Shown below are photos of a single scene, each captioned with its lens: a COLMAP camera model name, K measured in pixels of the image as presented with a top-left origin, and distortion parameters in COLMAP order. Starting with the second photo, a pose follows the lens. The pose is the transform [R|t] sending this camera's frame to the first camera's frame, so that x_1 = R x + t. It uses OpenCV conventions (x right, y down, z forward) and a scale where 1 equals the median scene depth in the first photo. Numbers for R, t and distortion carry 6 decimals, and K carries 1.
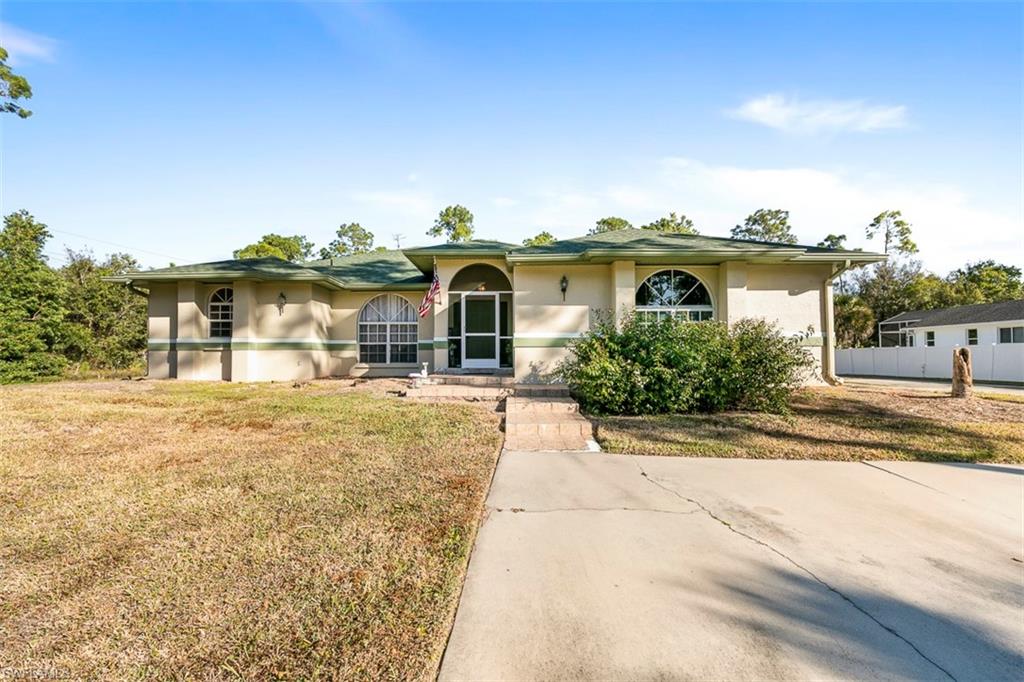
lens RADIAL K [[463.4, 0, 517.1], [0, 463.4, 343.6], [0, 0, 1]] dist [0.011854, 0.000624]
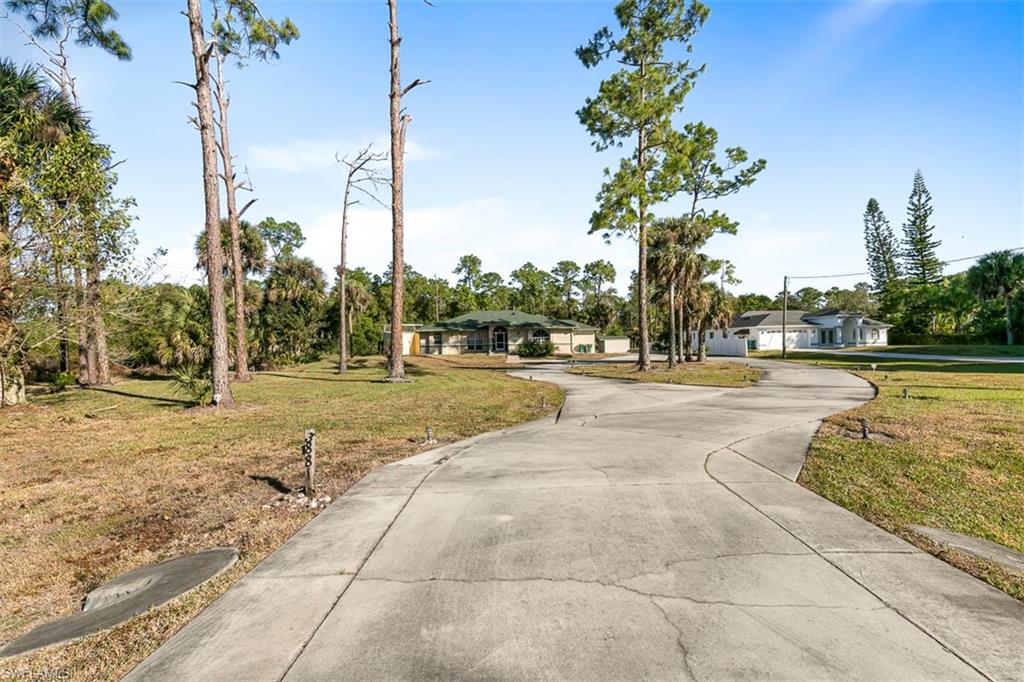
lens RADIAL K [[463.4, 0, 517.1], [0, 463.4, 343.6], [0, 0, 1]] dist [0.011854, 0.000624]
pose [[0.999776, -0.013760, 0.016080, 0.004223], [0.013367, 0.999614, 0.024341, -0.113383], [-0.016408, -0.024120, 0.999574, -3.191245]]
